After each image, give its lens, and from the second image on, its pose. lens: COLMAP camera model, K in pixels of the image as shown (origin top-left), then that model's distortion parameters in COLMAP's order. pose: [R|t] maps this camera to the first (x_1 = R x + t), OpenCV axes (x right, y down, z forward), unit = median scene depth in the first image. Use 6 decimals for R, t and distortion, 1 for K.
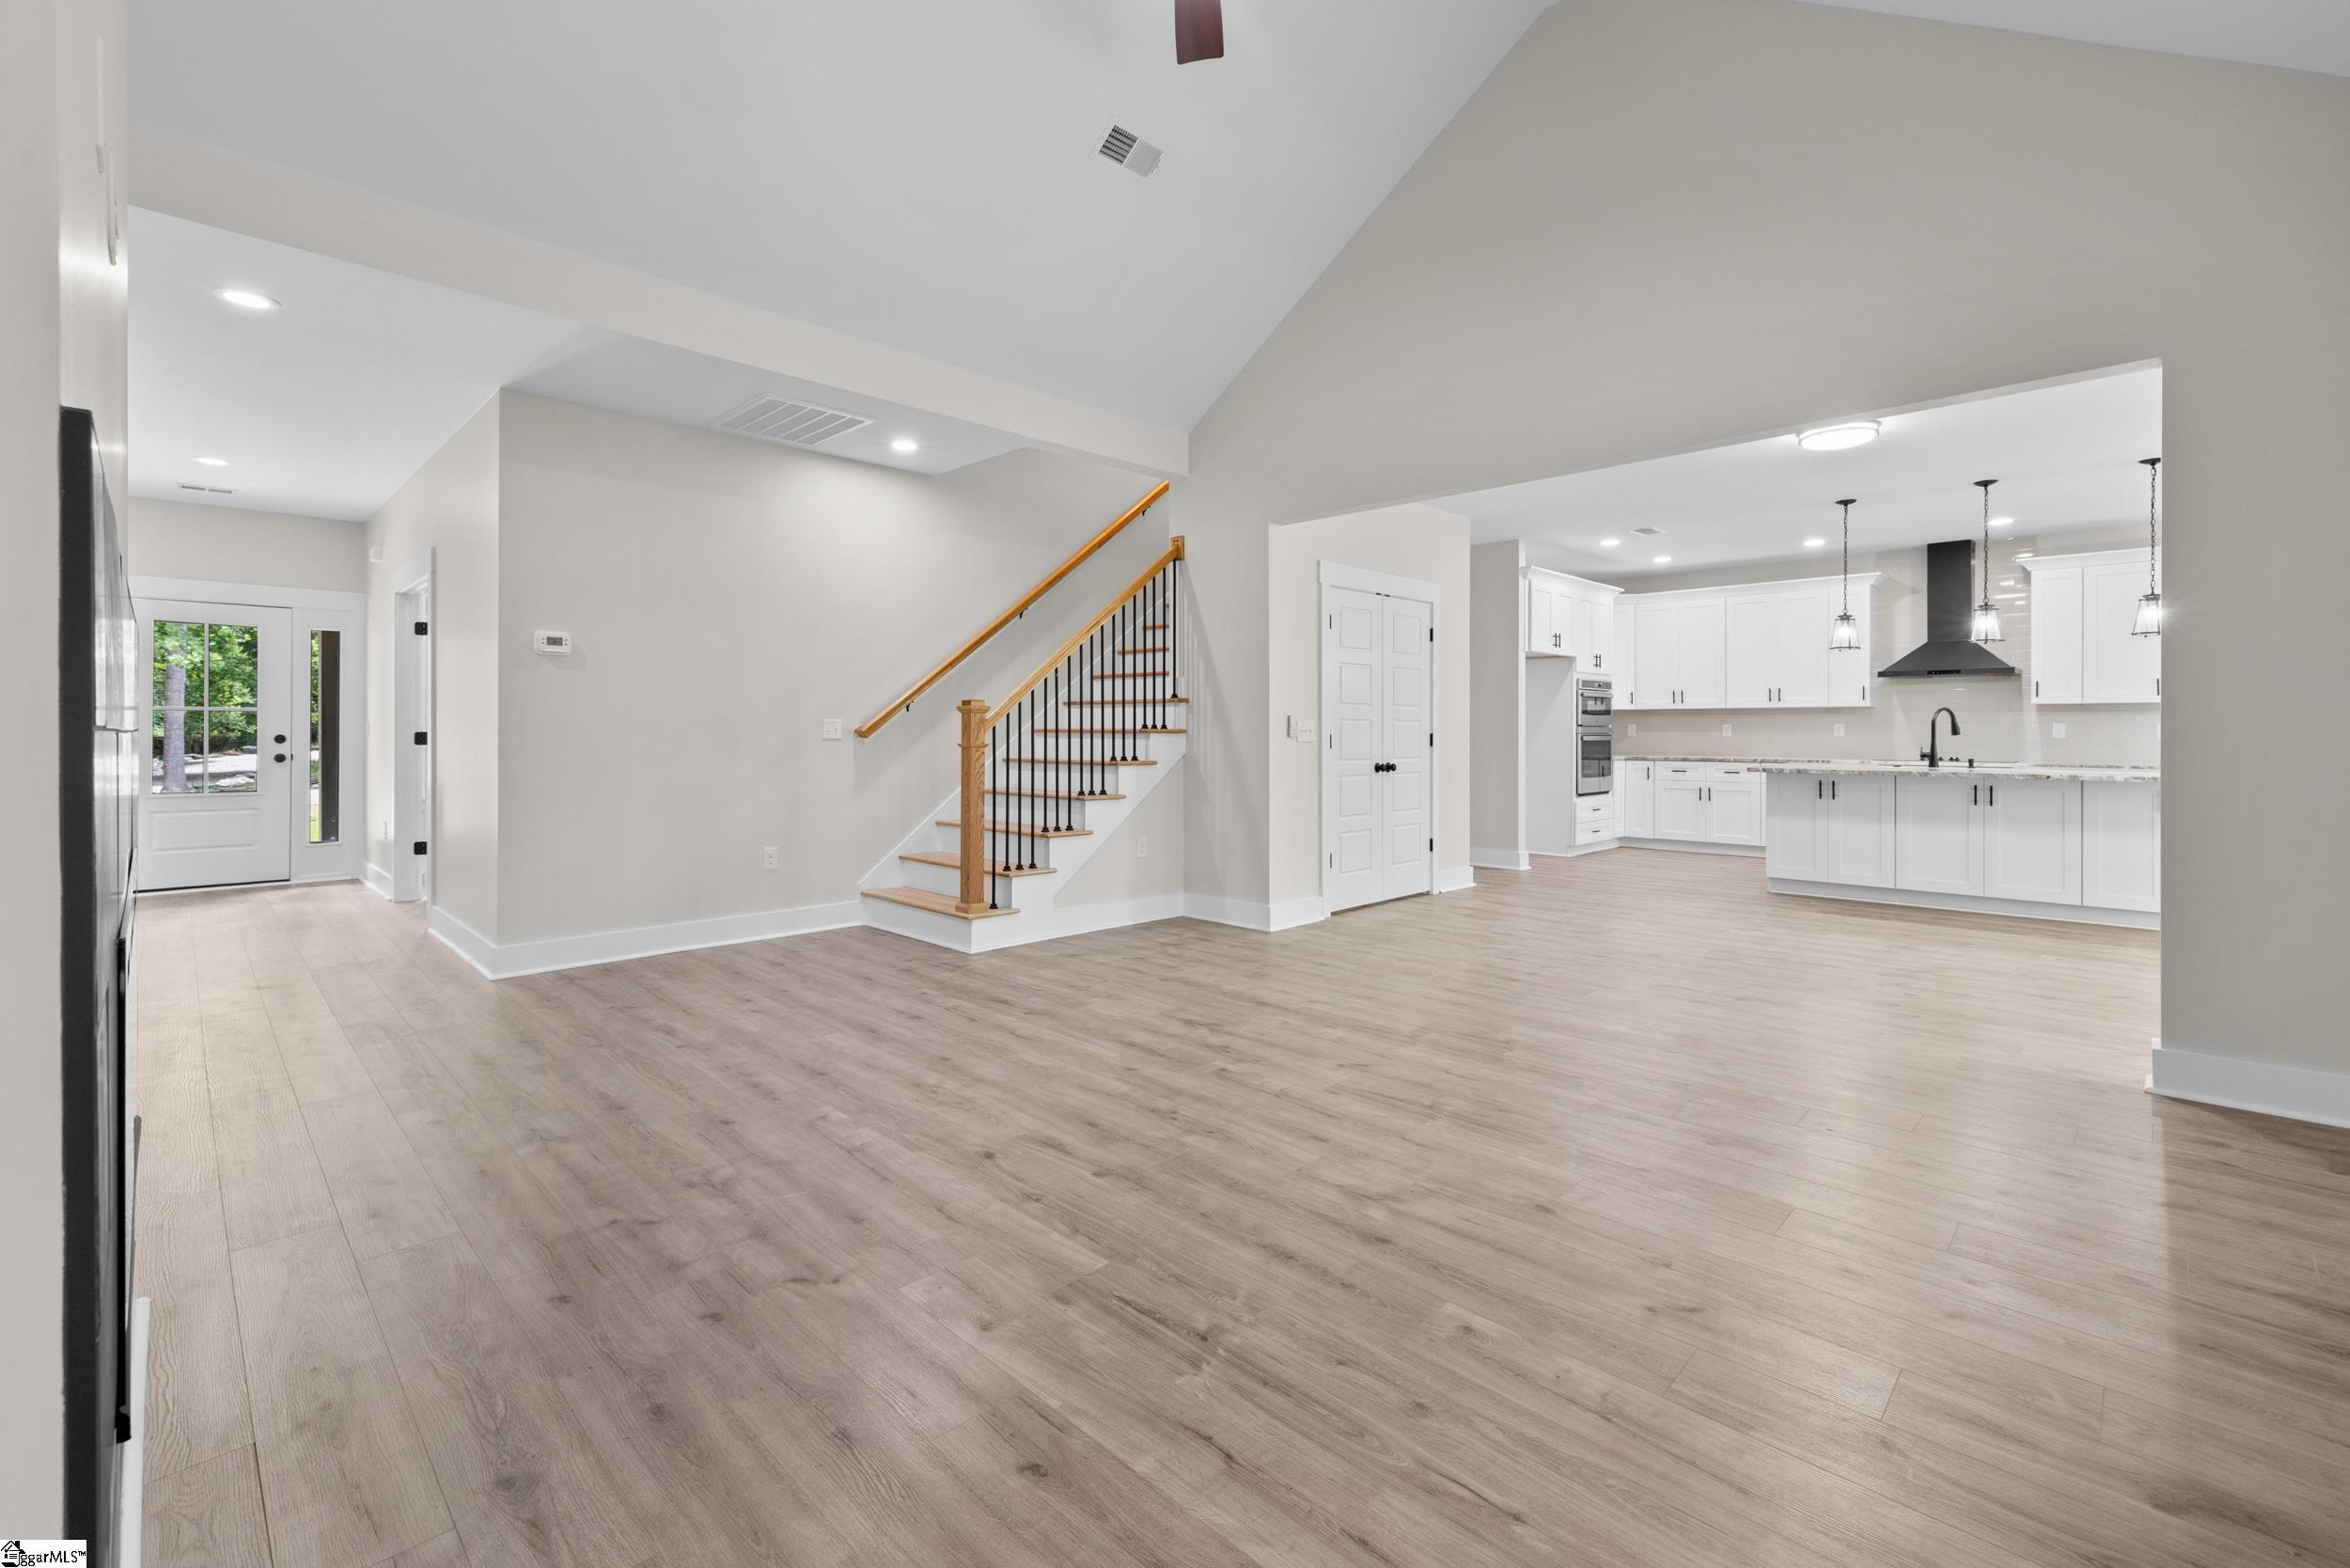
lens RADIAL K [[1011.0, 0, 1175.6], [0, 1011.0, 737.6], [0, 0, 1]] dist [-0.000120, 0.000223]
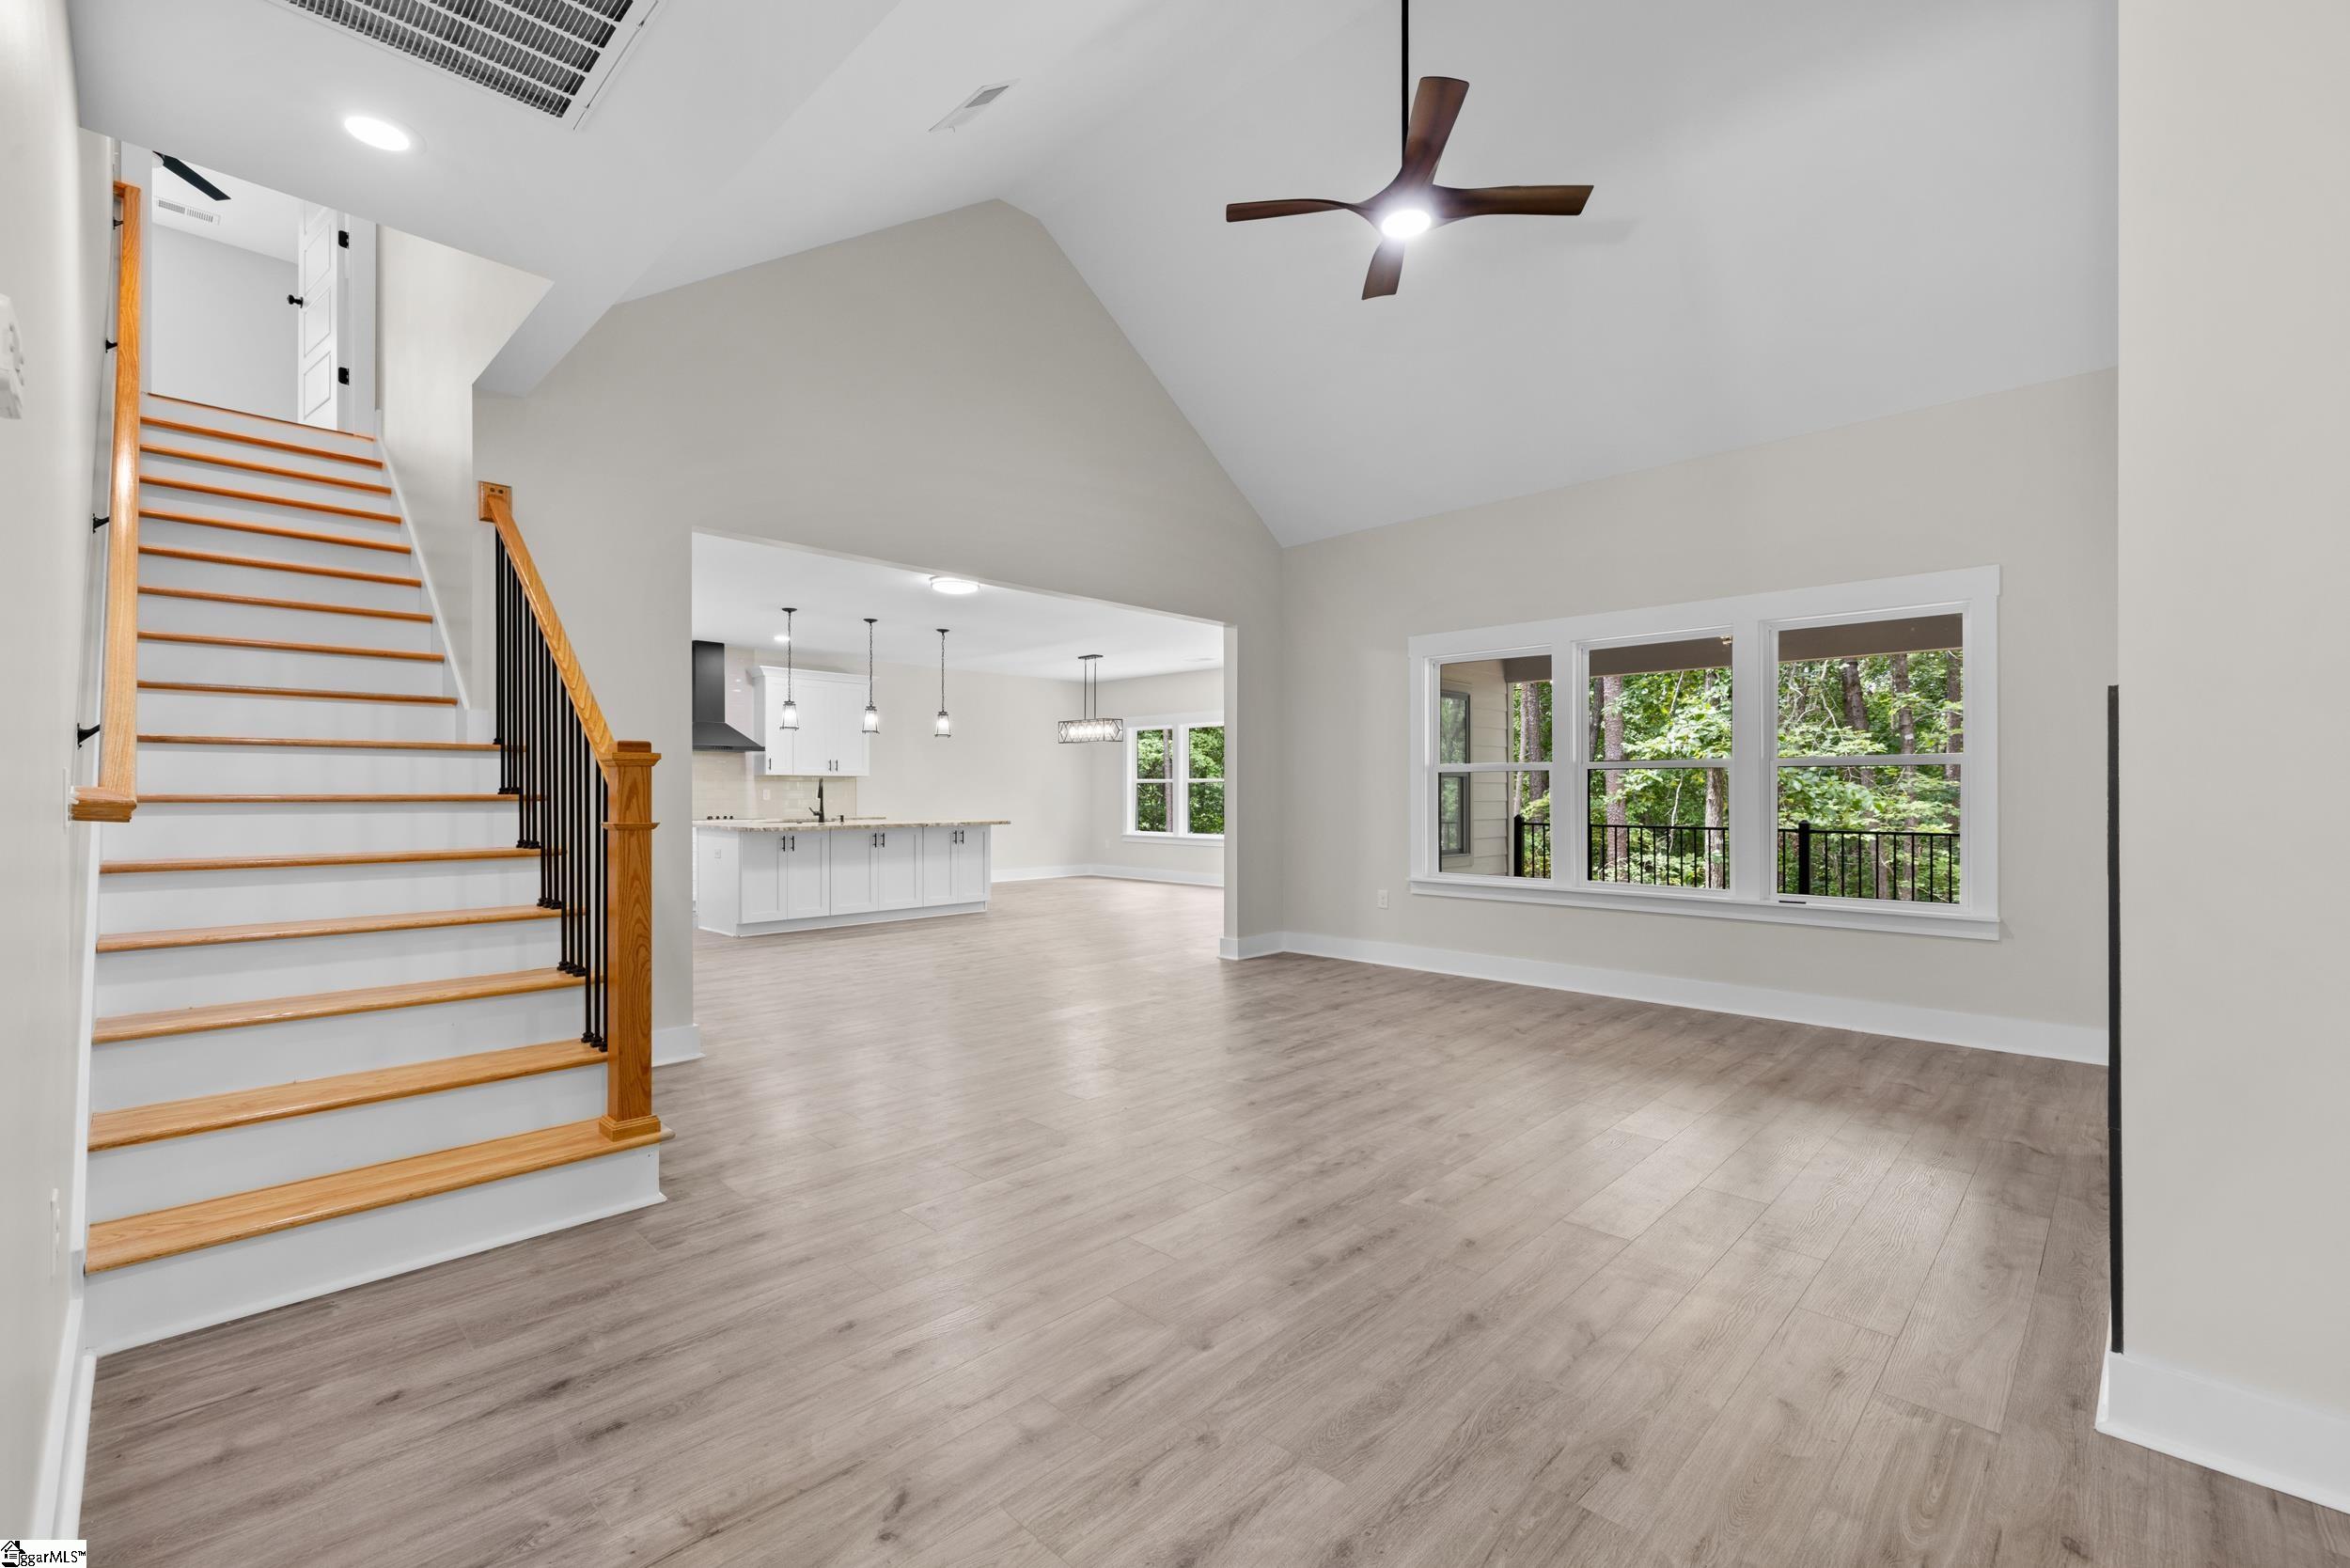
lens RADIAL K [[1011.0, 0, 1168.3], [0, 1011.0, 785.0], [0, 0, 1]] dist [-0.000120, 0.000223]
pose [[-0.004539, 0.007387, 0.999962, -1.201487], [0.010838, 0.999914, -0.007338, -0.010442], [-0.999931, 0.010804, -0.004619, 1.148052]]
